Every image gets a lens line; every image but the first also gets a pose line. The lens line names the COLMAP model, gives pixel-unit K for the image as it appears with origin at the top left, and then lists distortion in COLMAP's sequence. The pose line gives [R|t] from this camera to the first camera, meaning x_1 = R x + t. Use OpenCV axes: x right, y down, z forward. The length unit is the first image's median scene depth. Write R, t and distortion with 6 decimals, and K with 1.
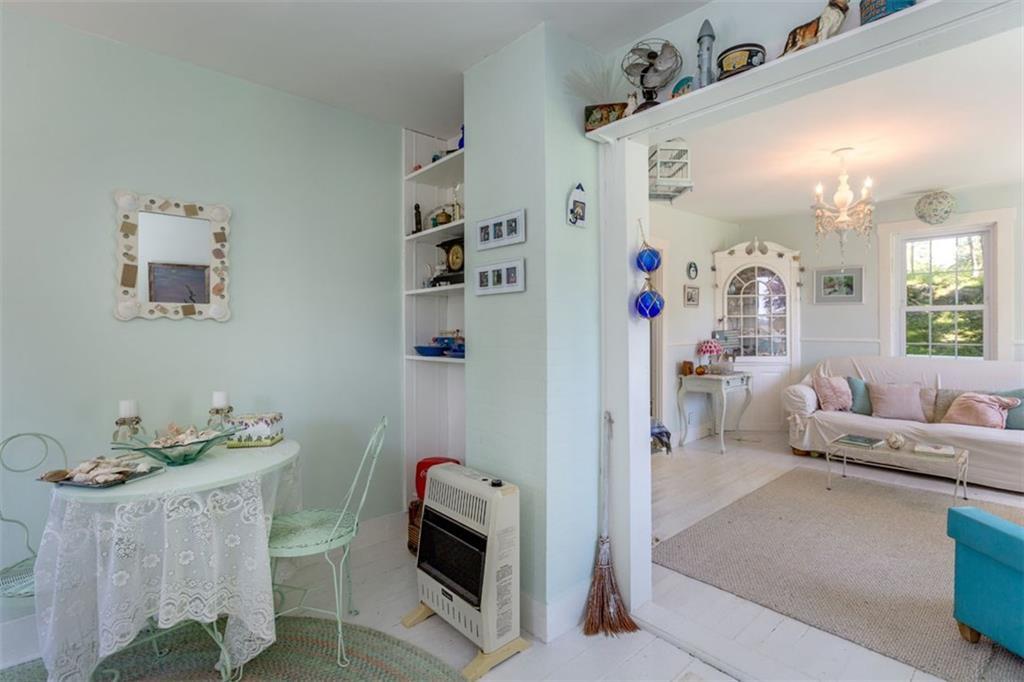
lens RADIAL K [[484.2, 0, 519.5], [0, 484.2, 333.7], [0, 0, 1]] dist [0.012217, -0.002373]
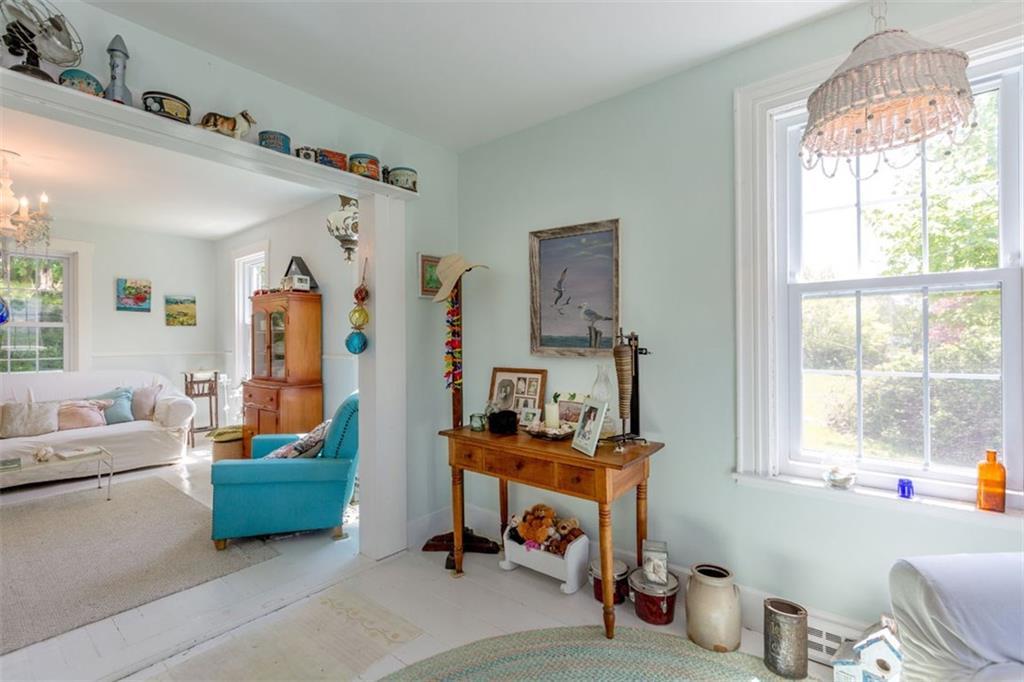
lens RADIAL K [[468.6, 0, 515.4], [0, 468.6, 335.5], [0, 0, 1]] dist [0.004643, 0.000915]
pose [[-0.143813, 0.014444, 0.989500, -0.256021], [0.018501, 0.999758, -0.011904, 0.002514], [-0.989432, 0.016595, -0.144045, 0.121846]]
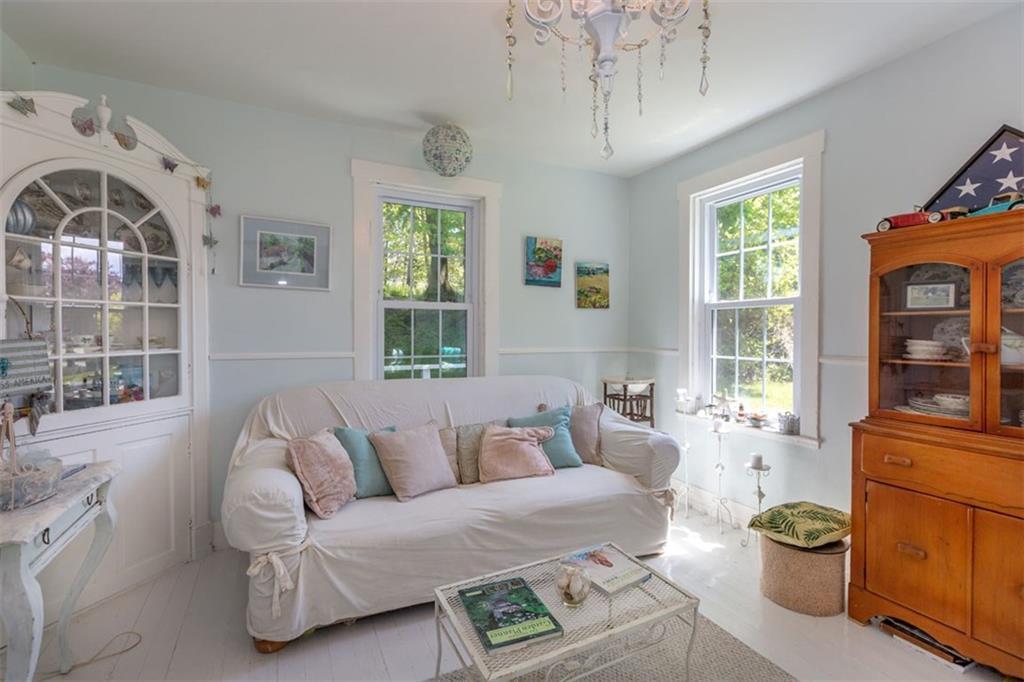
lens RADIAL K [[468.6, 0, 521.7], [0, 468.6, 333.5], [0, 0, 1]] dist [0.004643, 0.000915]
pose [[0.251509, 0.002060, 0.967853, 0.247442], [0.010040, 0.999938, -0.004737, -0.007457], [-0.967803, 0.010908, 0.251473, 0.693138]]
